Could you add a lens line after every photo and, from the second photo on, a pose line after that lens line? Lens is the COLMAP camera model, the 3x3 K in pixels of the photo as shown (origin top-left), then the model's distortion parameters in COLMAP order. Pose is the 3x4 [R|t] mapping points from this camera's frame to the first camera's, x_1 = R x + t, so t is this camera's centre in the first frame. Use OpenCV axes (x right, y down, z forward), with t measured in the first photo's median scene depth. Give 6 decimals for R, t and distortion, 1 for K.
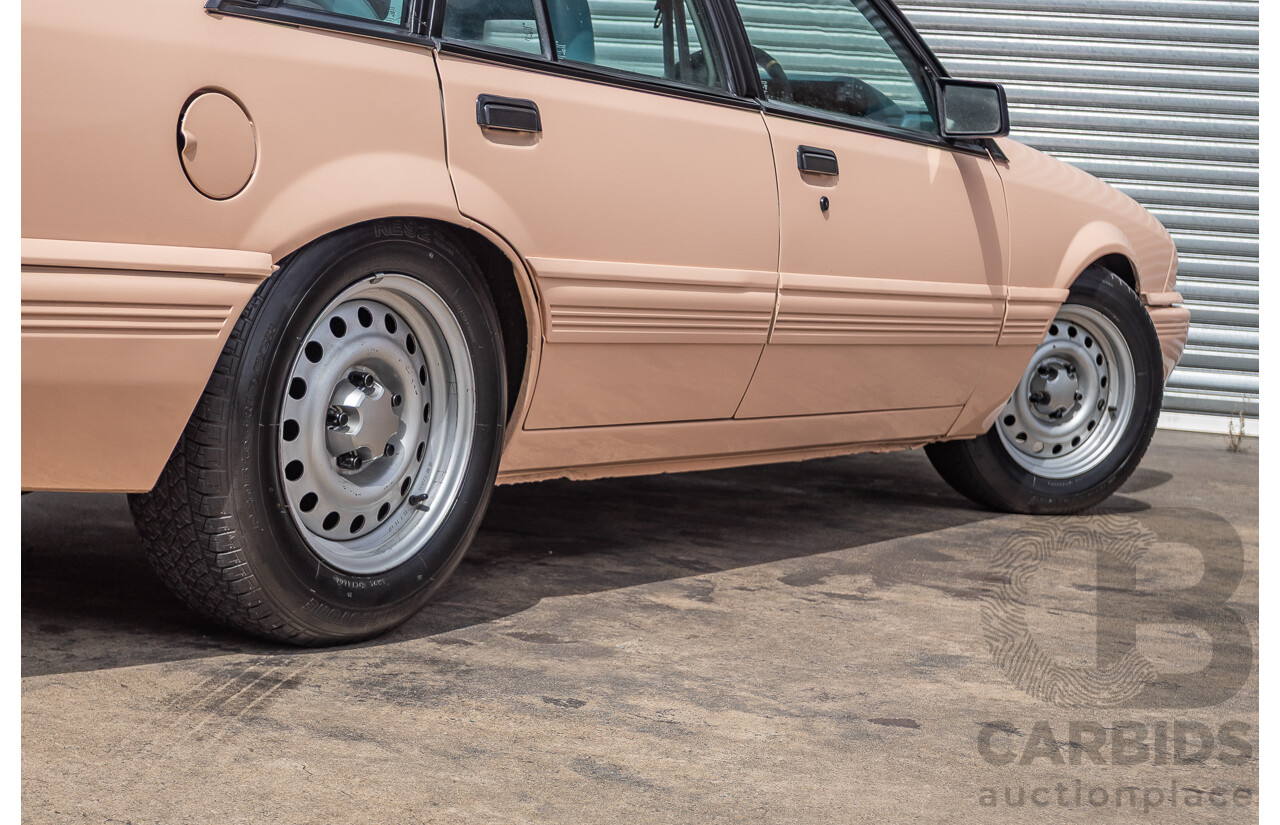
lens RADIAL K [[2135.1, 0, 616.3], [0, 2135.1, 401.7], [0, 0, 1]] dist [-0.017555, 0.000000]
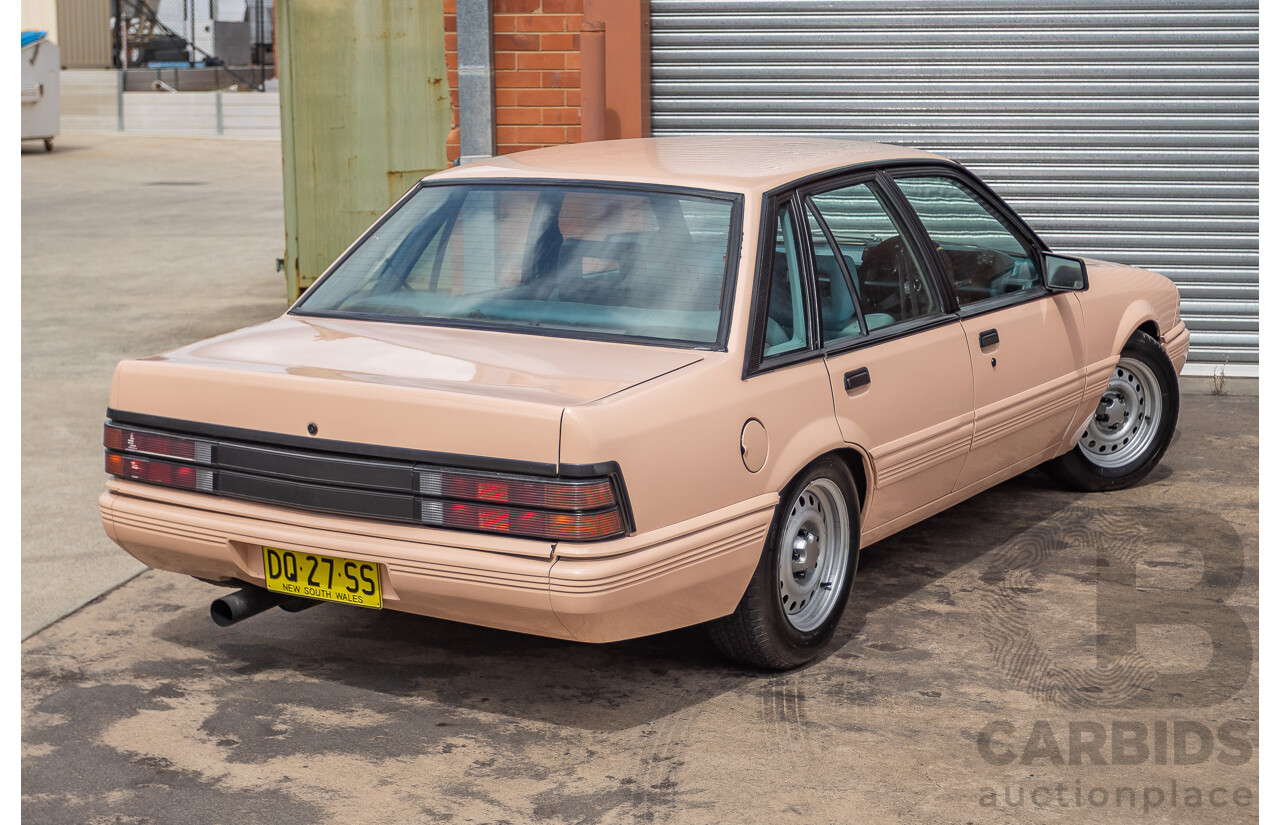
lens RADIAL K [[2135.1, 0, 643.6], [0, 2135.1, 391.1], [0, 0, 1]] dist [-0.017555, 0.000000]
pose [[0.996495, -0.077366, 0.031814, -0.261601], [0.073989, 0.992600, 0.096290, -0.279241], [-0.039029, -0.093599, 0.994845, -0.762442]]
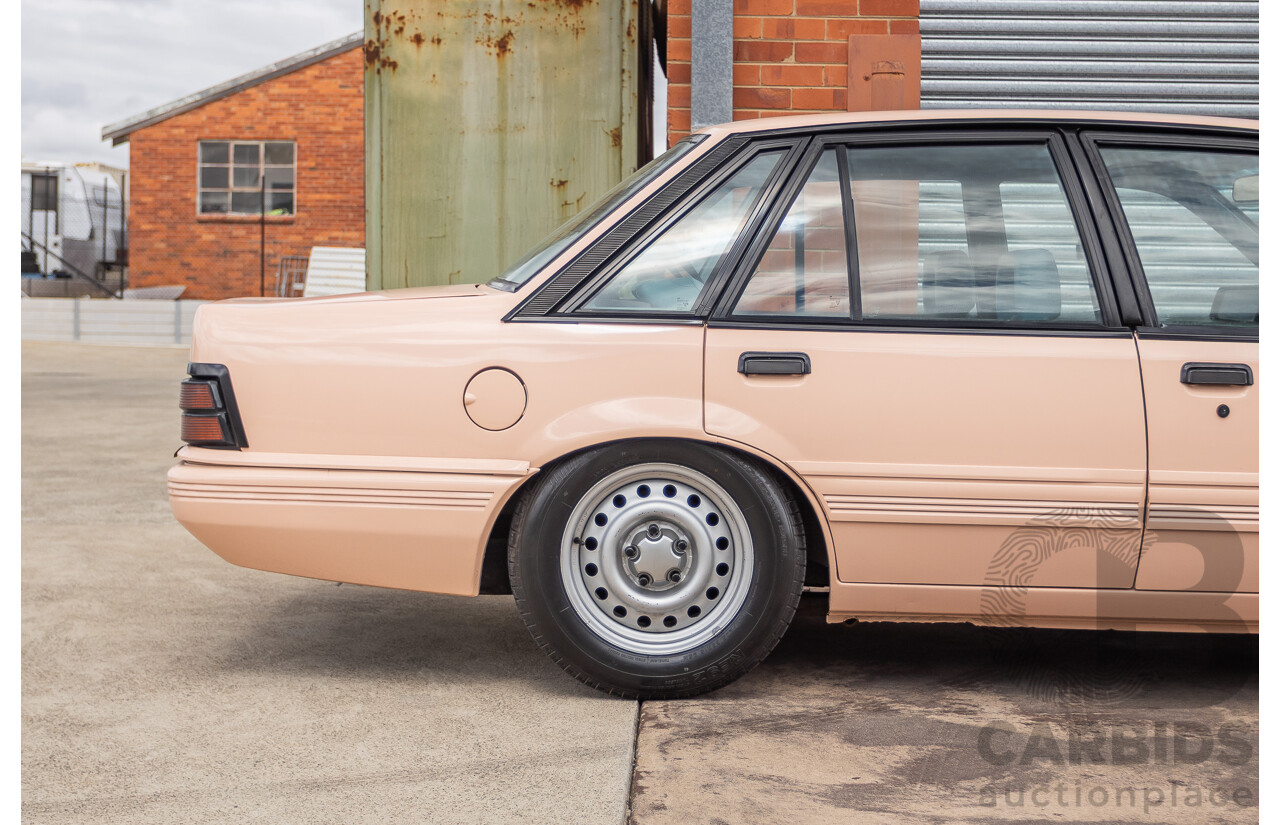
lens RADIAL K [[1848.4, 0, 617.9], [0, 1848.4, 377.1], [0, 0, 1]] dist [-0.018033, 0.000000]
pose [[0.981015, -0.060823, 0.184146, -0.826242], [0.065820, 0.997608, -0.021137, -0.155112], [-0.182420, 0.032856, 0.982672, 0.232315]]
